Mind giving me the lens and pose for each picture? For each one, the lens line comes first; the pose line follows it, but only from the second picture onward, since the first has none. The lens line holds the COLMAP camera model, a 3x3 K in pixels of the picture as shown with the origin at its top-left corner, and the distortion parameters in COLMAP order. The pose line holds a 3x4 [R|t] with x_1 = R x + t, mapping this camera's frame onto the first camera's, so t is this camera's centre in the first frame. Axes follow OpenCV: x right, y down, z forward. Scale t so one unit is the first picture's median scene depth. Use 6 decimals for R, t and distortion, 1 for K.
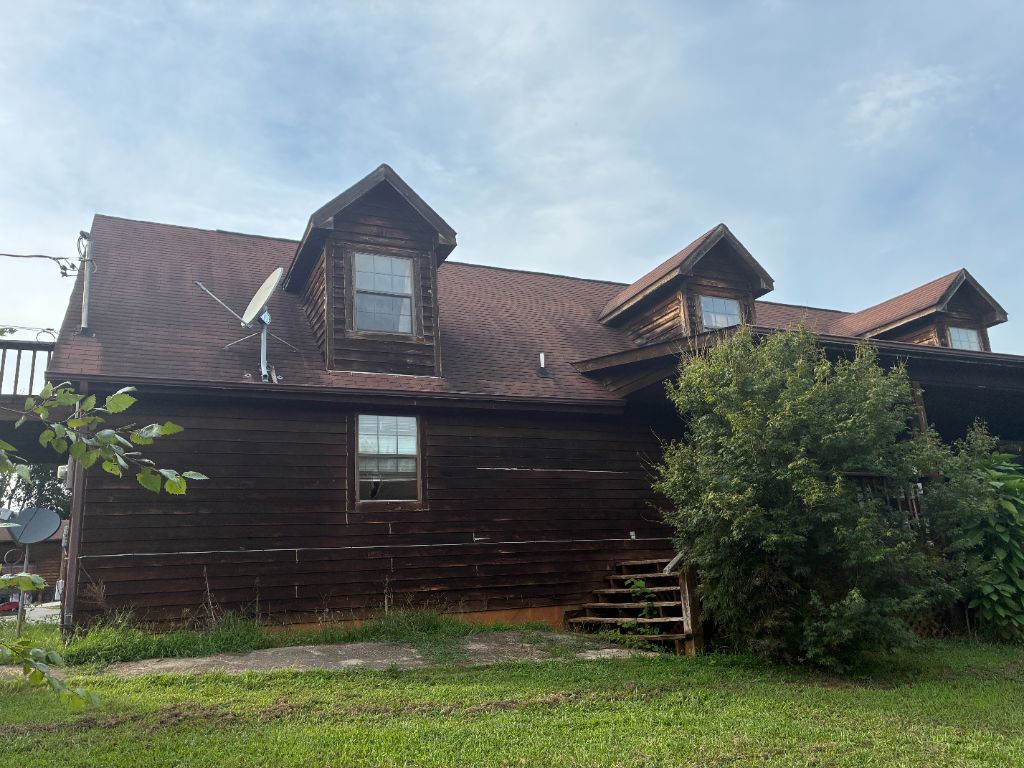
lens RADIAL K [[766.0, 0, 489.7], [0, 766.0, 404.9], [0, 0, 1]] dist [0.006120, 0.001688]
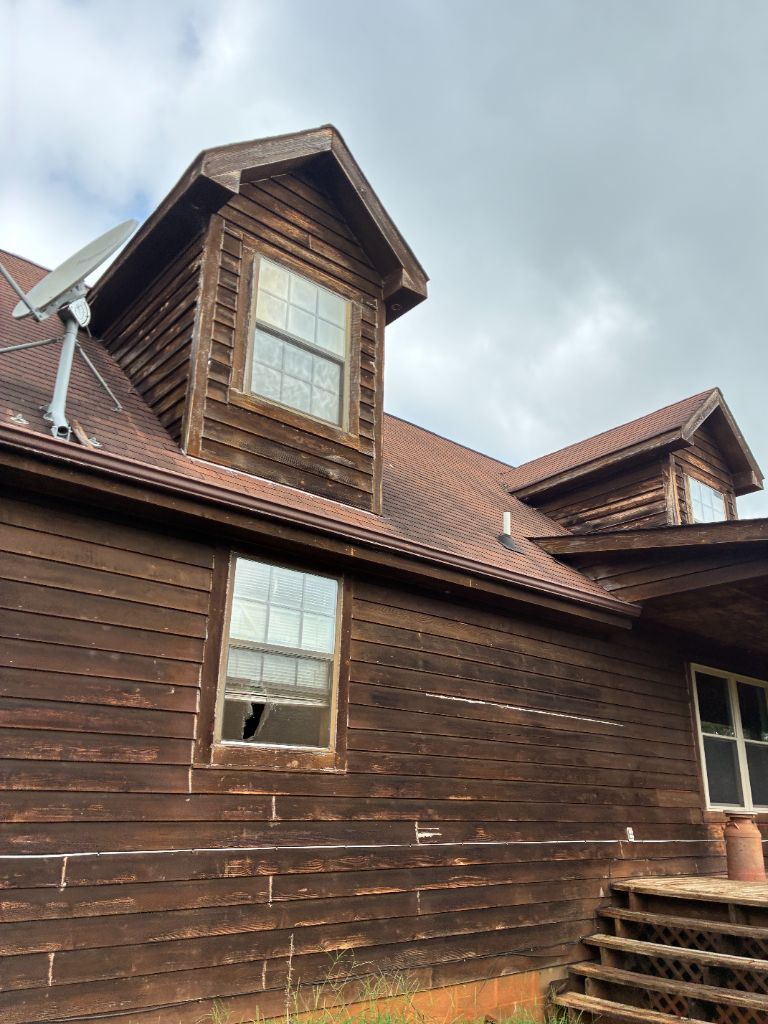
lens RADIAL K [[766.0, 0, 386.5], [0, 766.0, 535.9], [0, 0, 1]] dist [0.006120, 0.001688]
pose [[0.953962, 0.164821, 0.250582, -0.199112], [-0.138240, 0.983061, -0.120333, 0.043542], [-0.266170, 0.080153, 0.960588, 0.498265]]
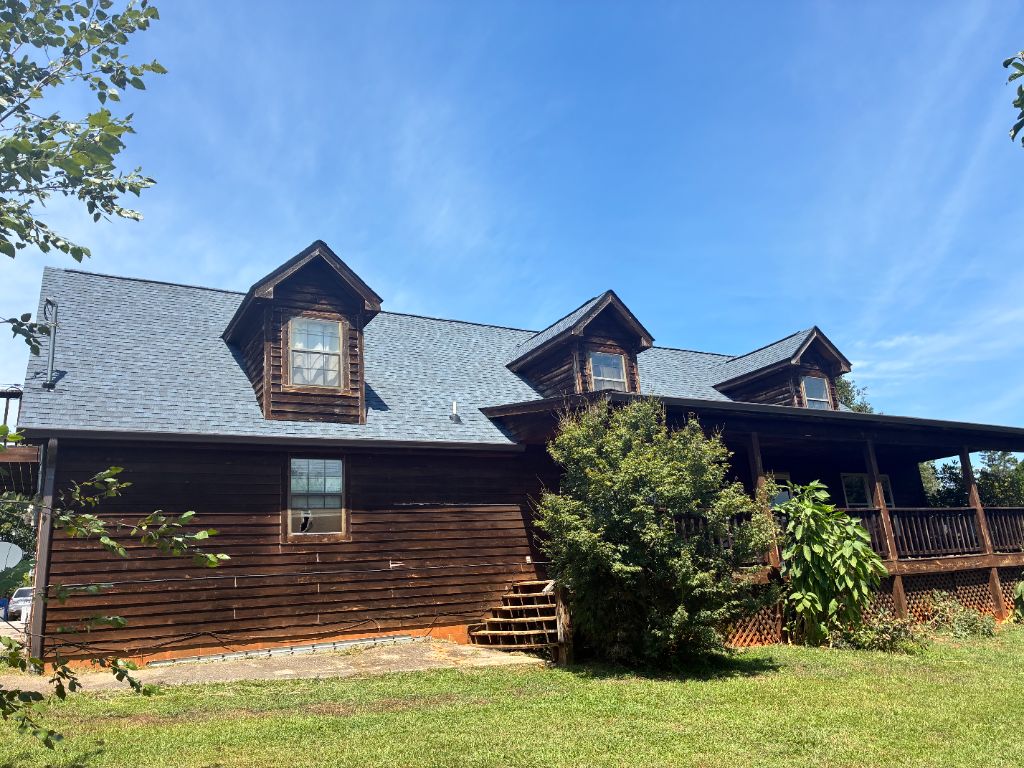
lens RADIAL K [[777.6, 0, 512.0], [0, 777.6, 384.0], [0, 0, 1]] dist [0.013322, 0.002051]
pose [[0.993031, 0.017120, 0.116604, 0.020612], [-0.012811, 0.999210, -0.037607, -0.058419], [-0.117156, 0.035852, 0.992466, -0.209802]]
